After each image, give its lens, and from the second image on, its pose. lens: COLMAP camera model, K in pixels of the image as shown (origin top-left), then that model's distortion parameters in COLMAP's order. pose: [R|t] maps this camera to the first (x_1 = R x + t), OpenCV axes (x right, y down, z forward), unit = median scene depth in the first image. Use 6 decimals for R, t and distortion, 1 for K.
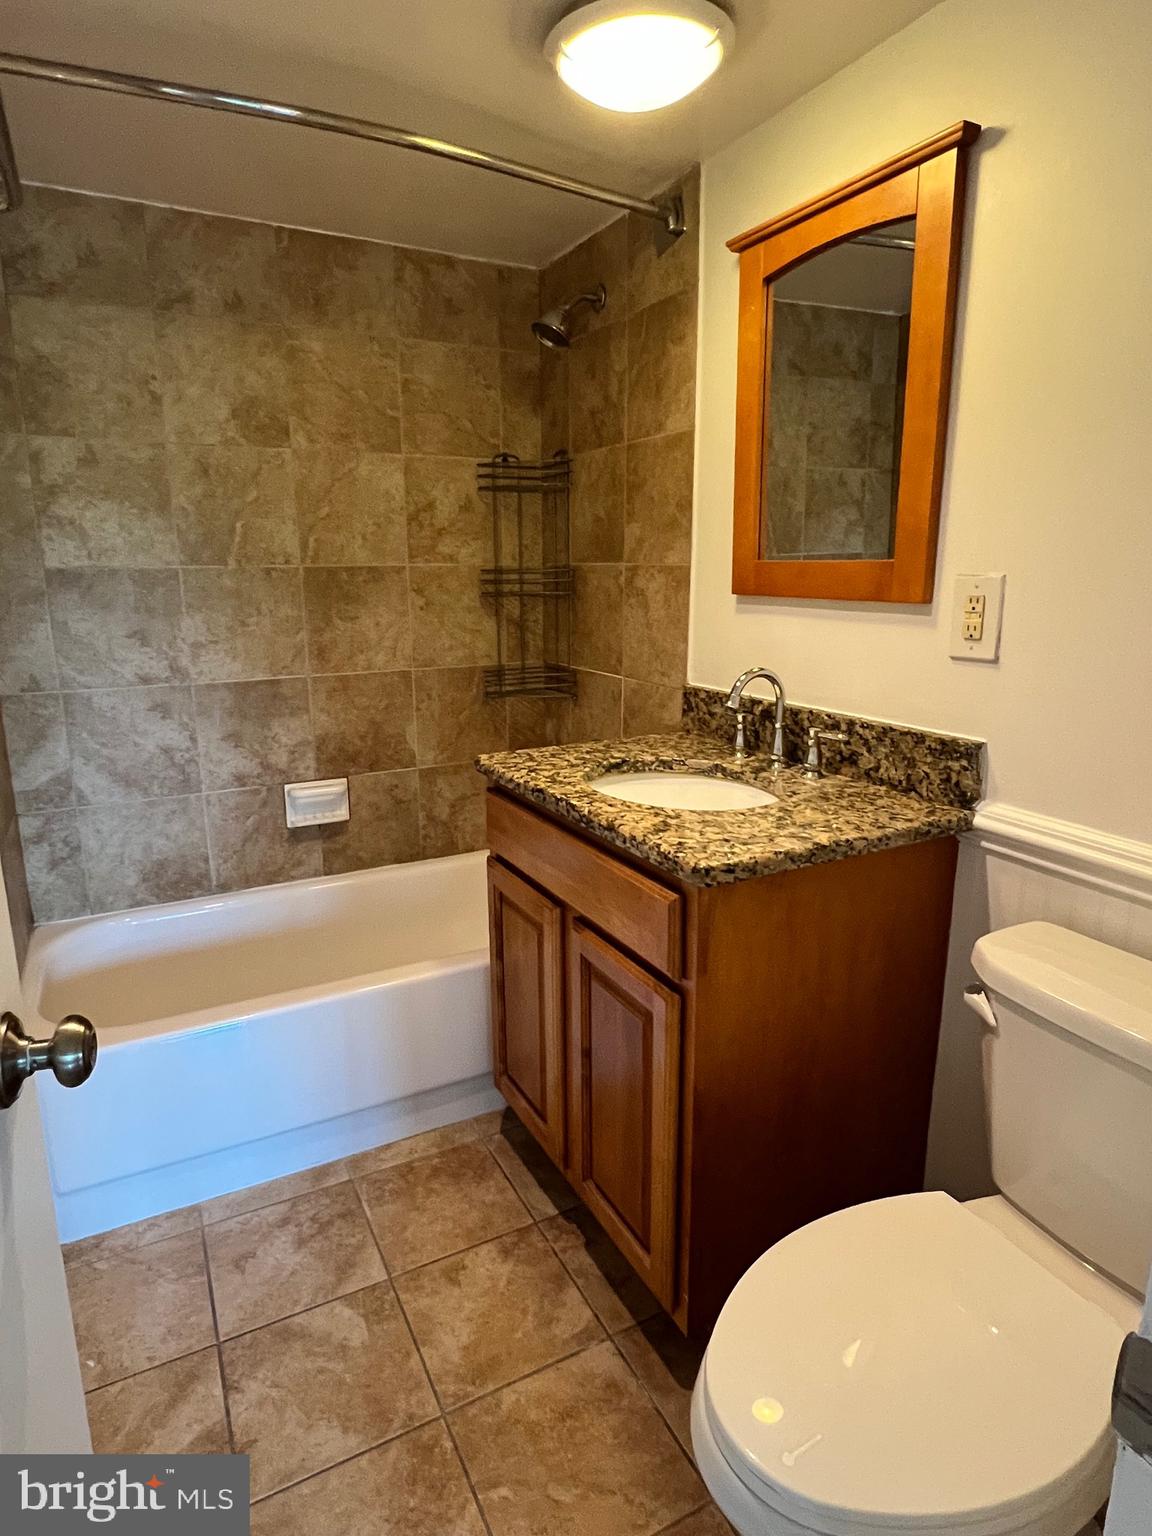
lens RADIAL K [[873.1, 0, 577.0], [0, 873.1, 767.5], [0, 0, 1]] dist [-0.001655, -0.000141]
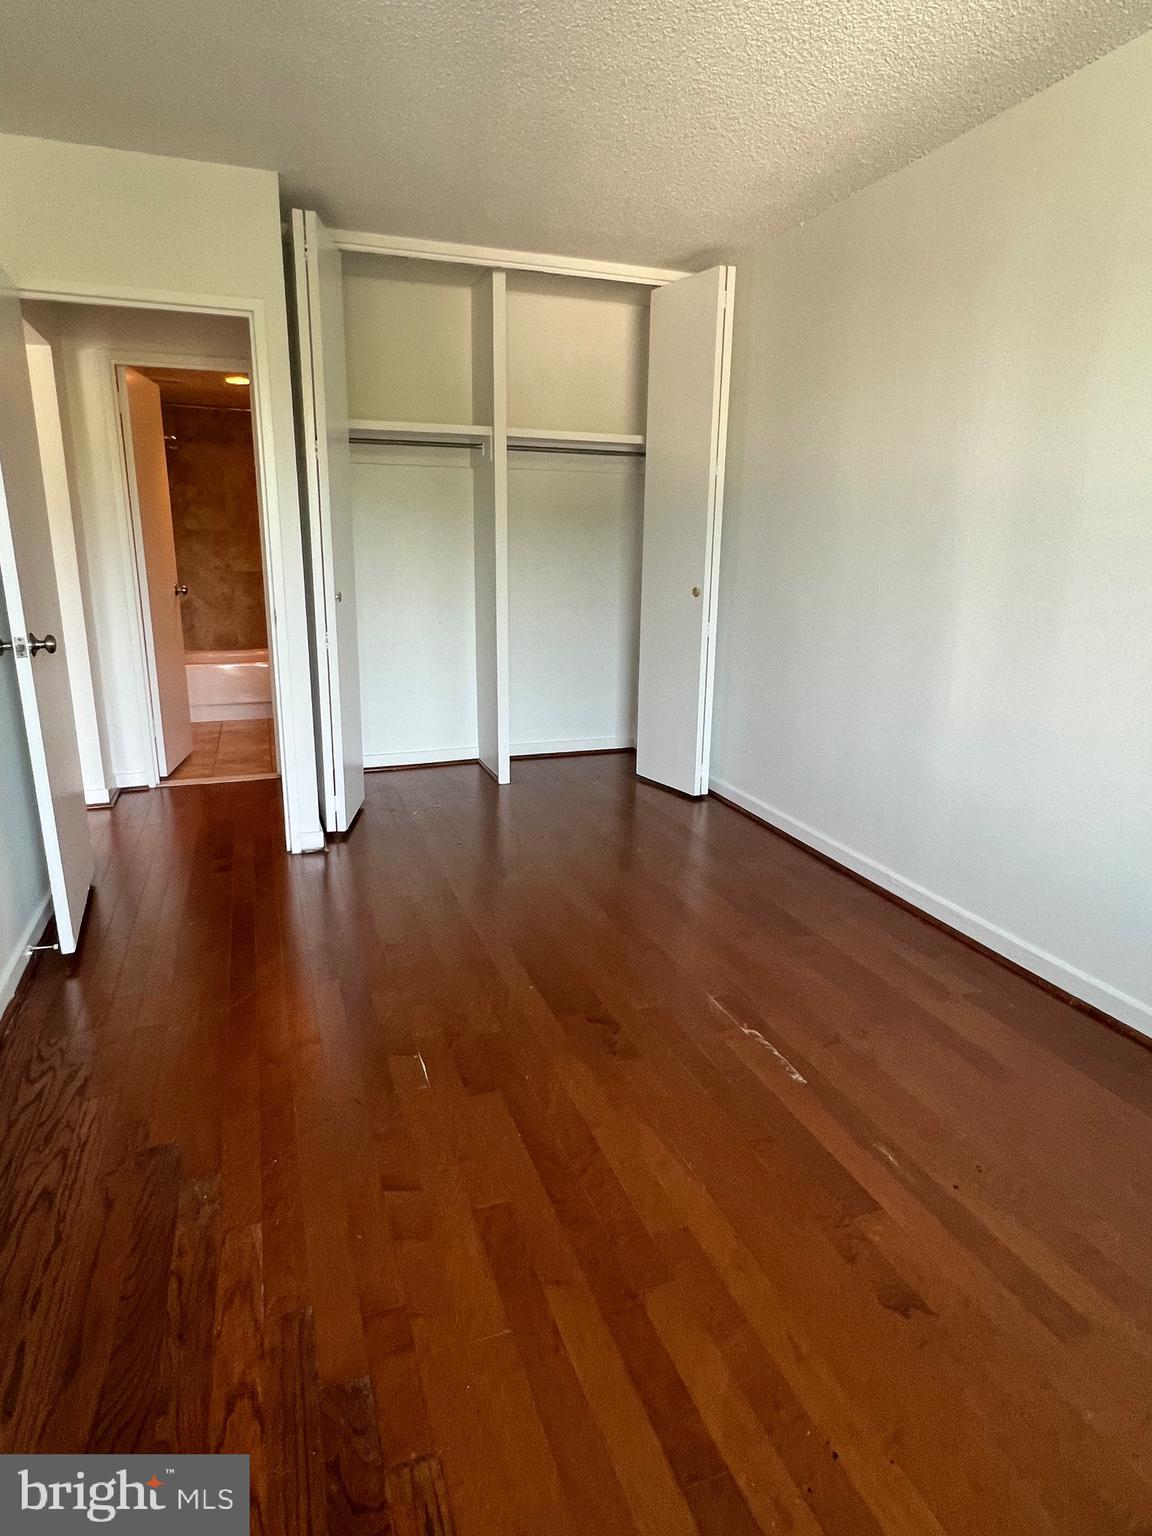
lens RADIAL K [[873.1, 0, 572.8], [0, 873.1, 766.9], [0, 0, 1]] dist [-0.001655, -0.000141]
pose [[0.989432, 0.055885, -0.133798, 1.084887], [-0.051967, 0.998116, 0.032605, 0.397518], [0.135368, -0.025308, 0.990472, -1.705125]]
